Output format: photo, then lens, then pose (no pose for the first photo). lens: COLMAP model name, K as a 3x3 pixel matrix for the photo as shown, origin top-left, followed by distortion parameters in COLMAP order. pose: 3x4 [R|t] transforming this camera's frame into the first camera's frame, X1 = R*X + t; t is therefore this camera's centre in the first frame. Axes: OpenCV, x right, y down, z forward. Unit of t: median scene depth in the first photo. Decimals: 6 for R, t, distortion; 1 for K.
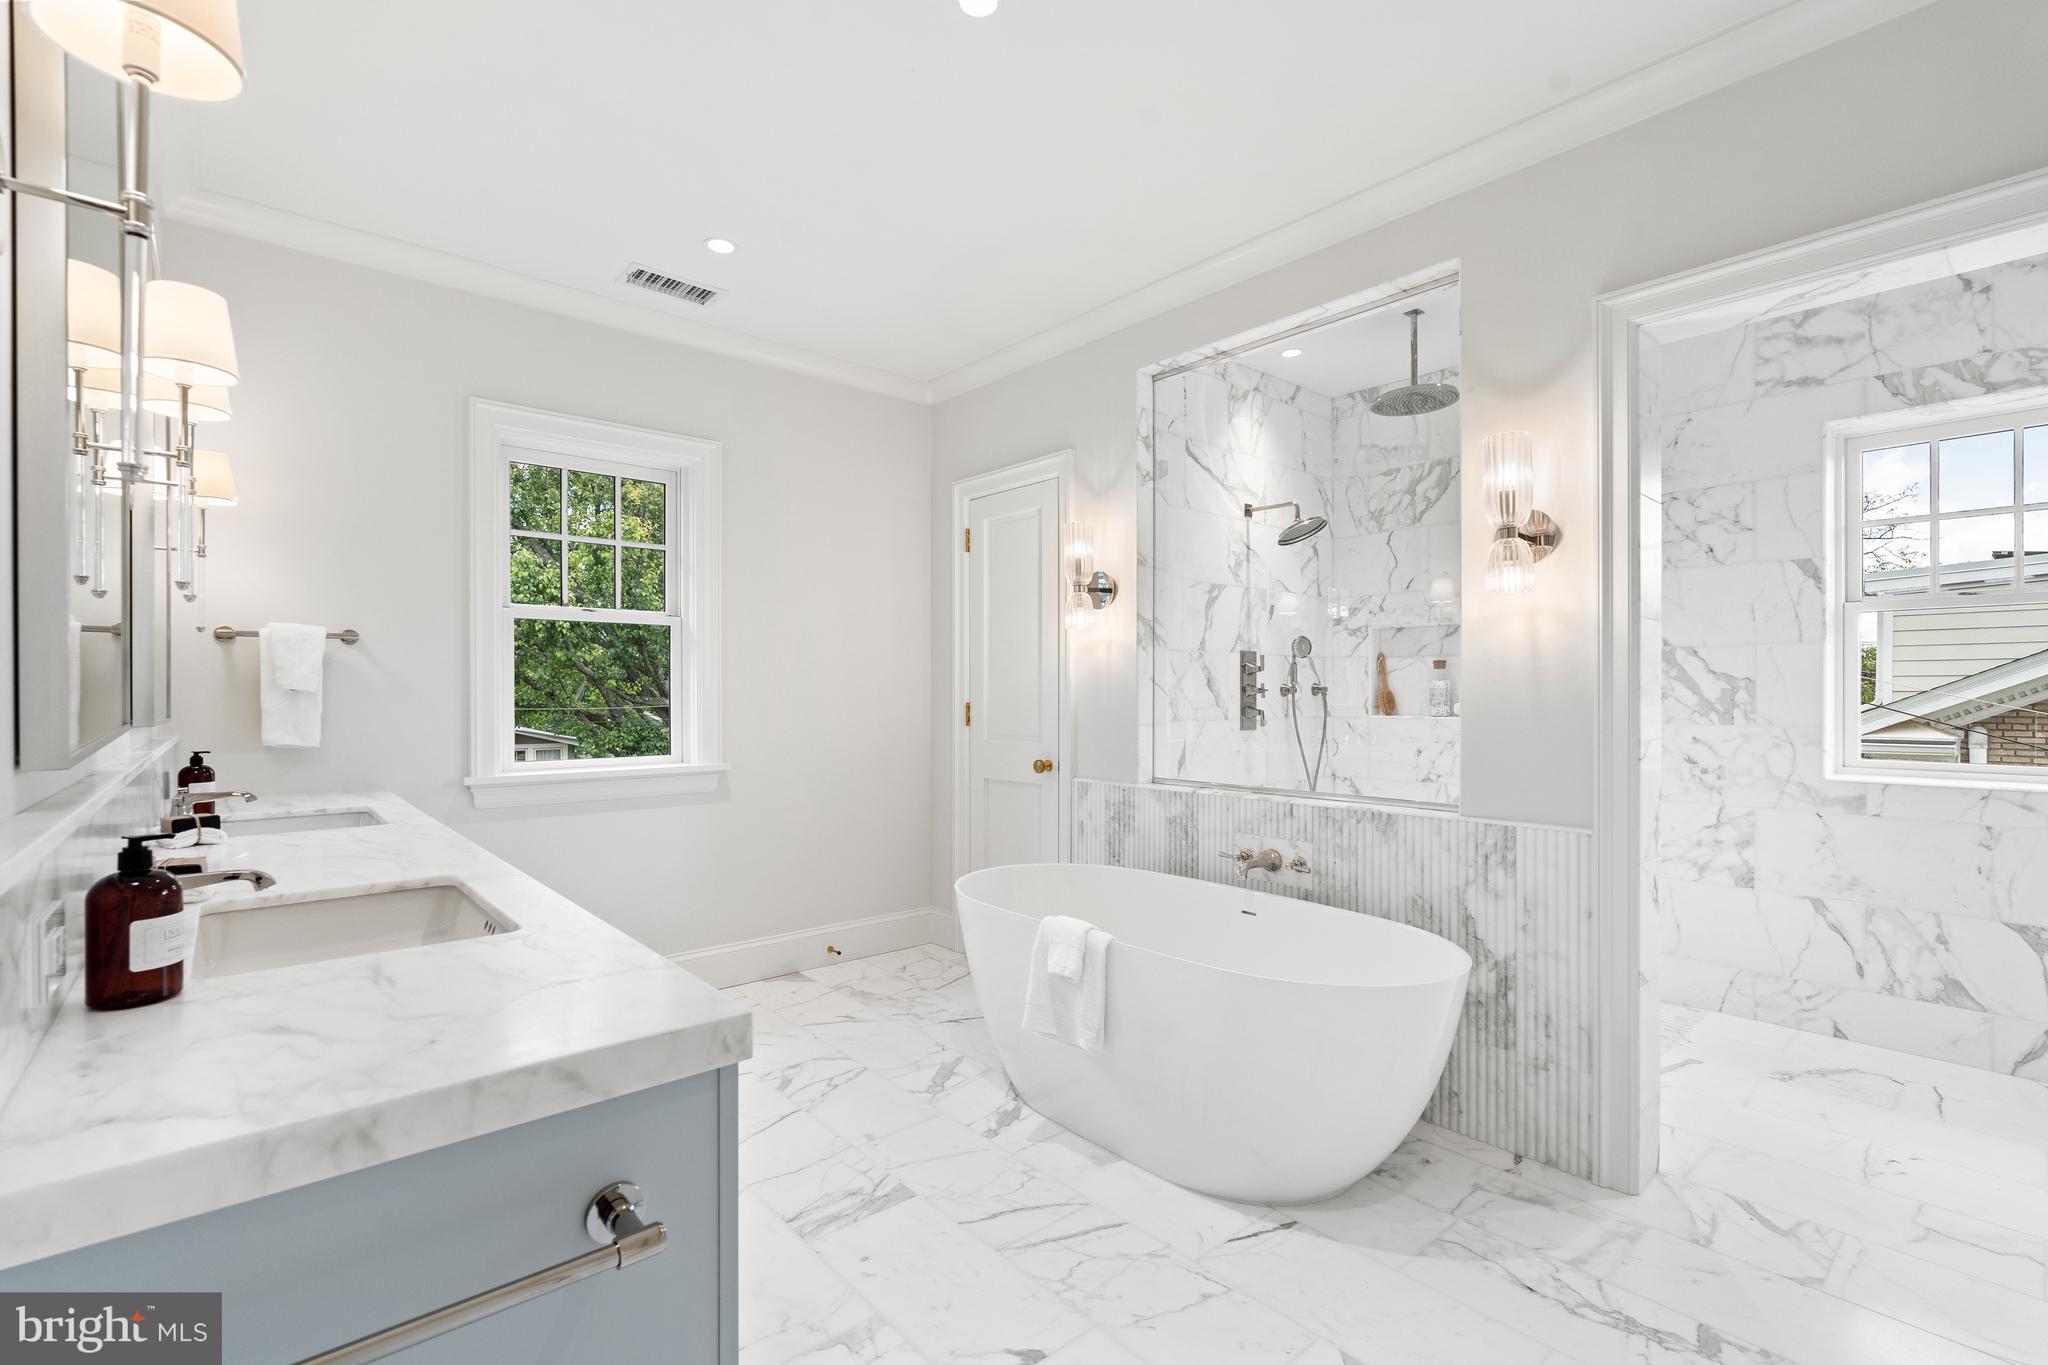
lens RADIAL K [[902.3, 0, 1015.0], [0, 902.3, 693.8], [0, 0, 1]] dist [-0.001552, -0.000506]
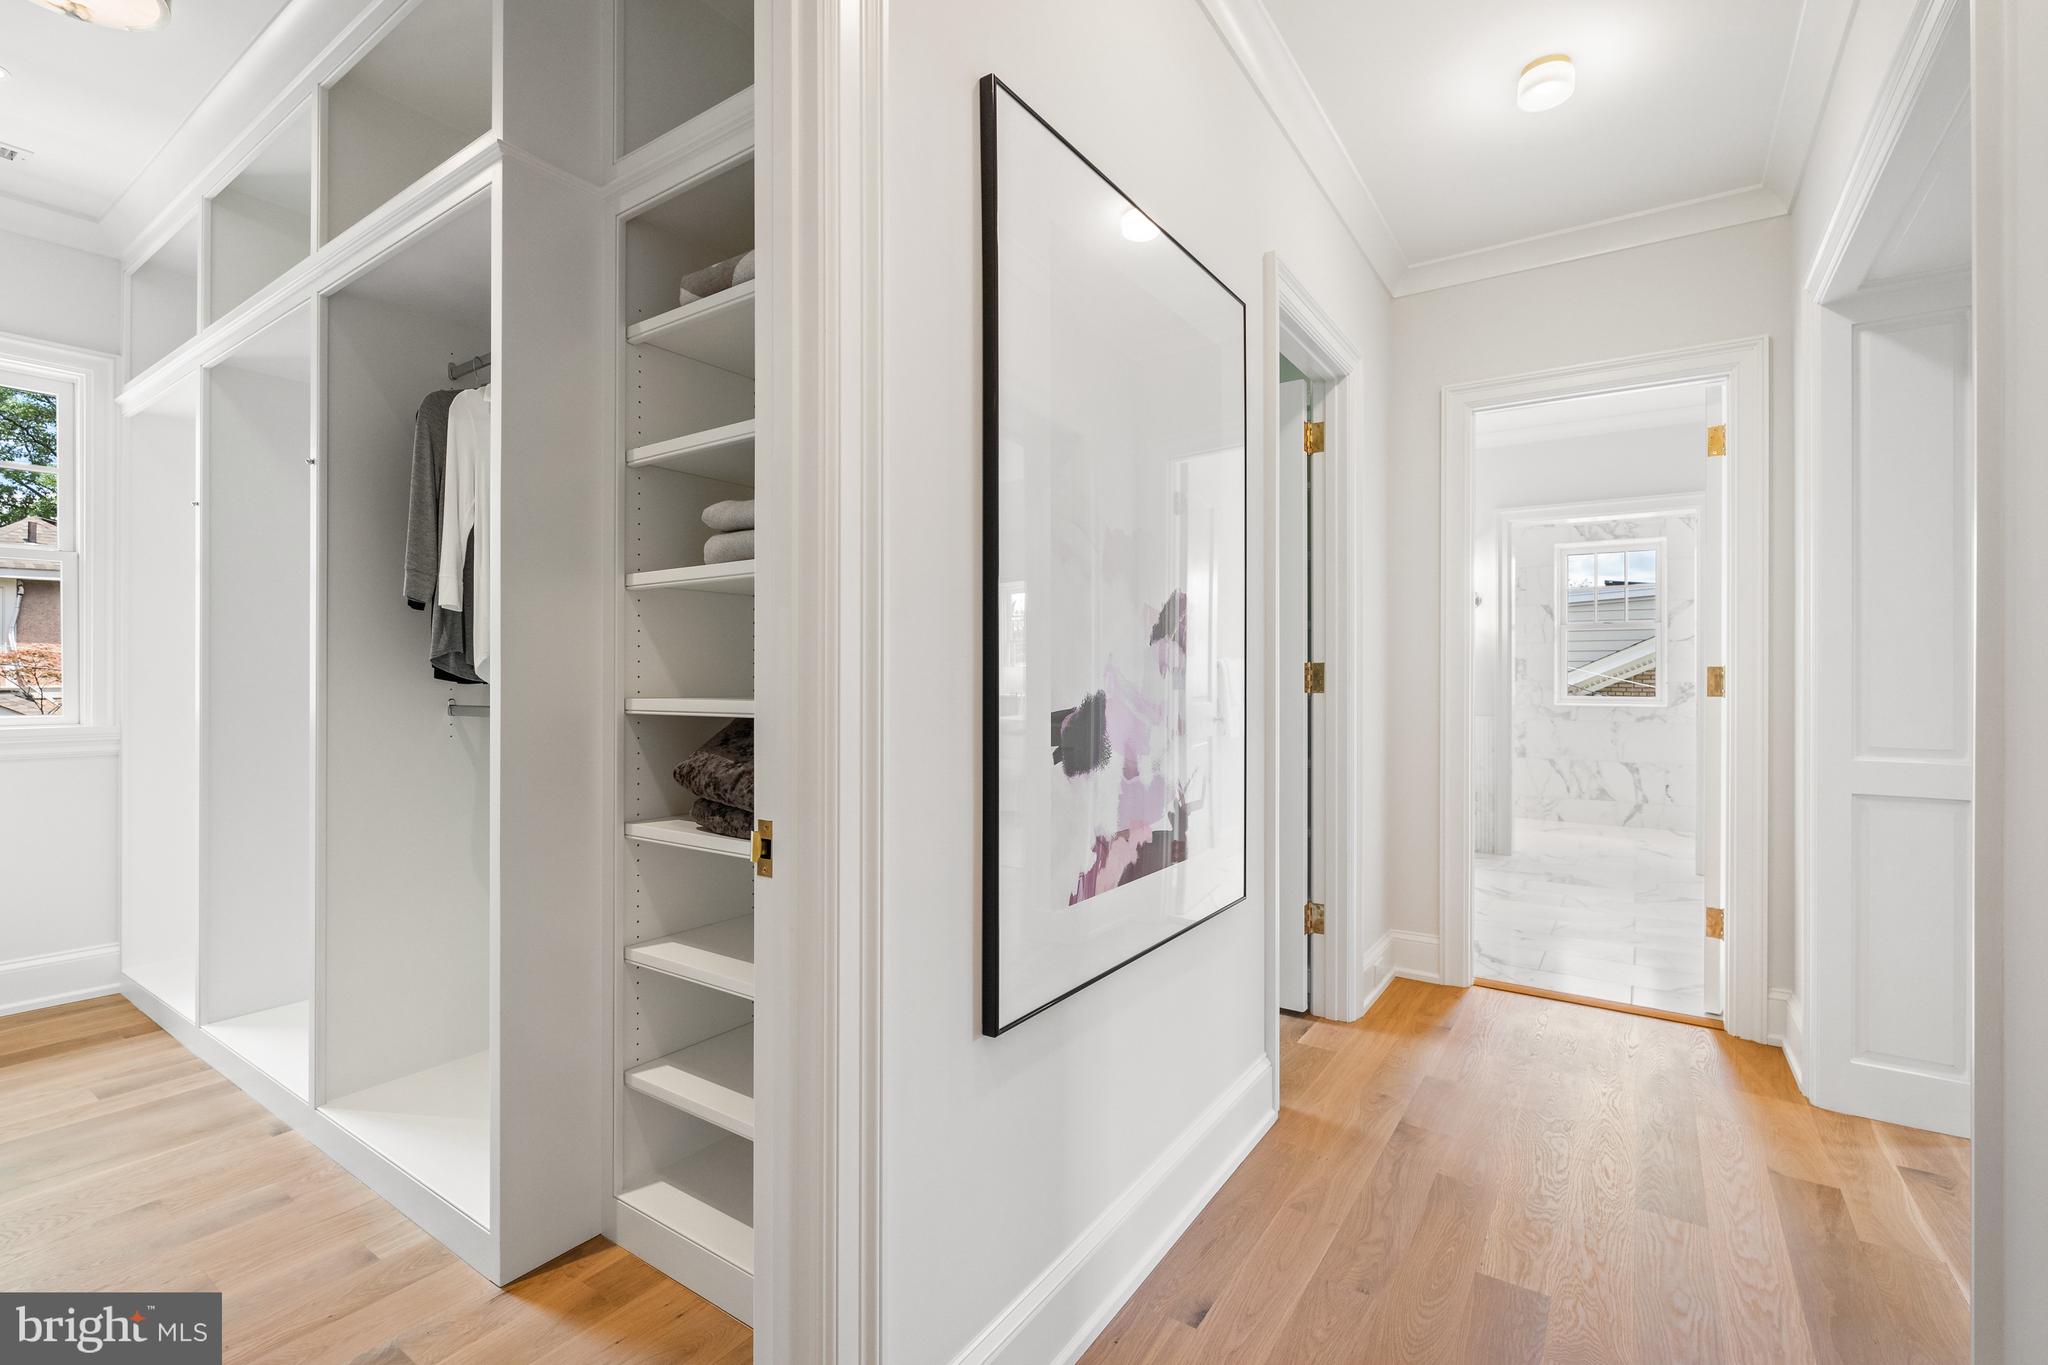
lens RADIAL K [[902.3, 0, 1015.0], [0, 902.3, 693.8], [0, 0, 1]] dist [-0.001552, -0.000506]
pose [[0.968234, -0.008954, 0.249887, -0.799258], [0.006827, 0.999933, 0.009380, 0.032106], [-0.249954, -0.007376, 0.968230, -0.693008]]
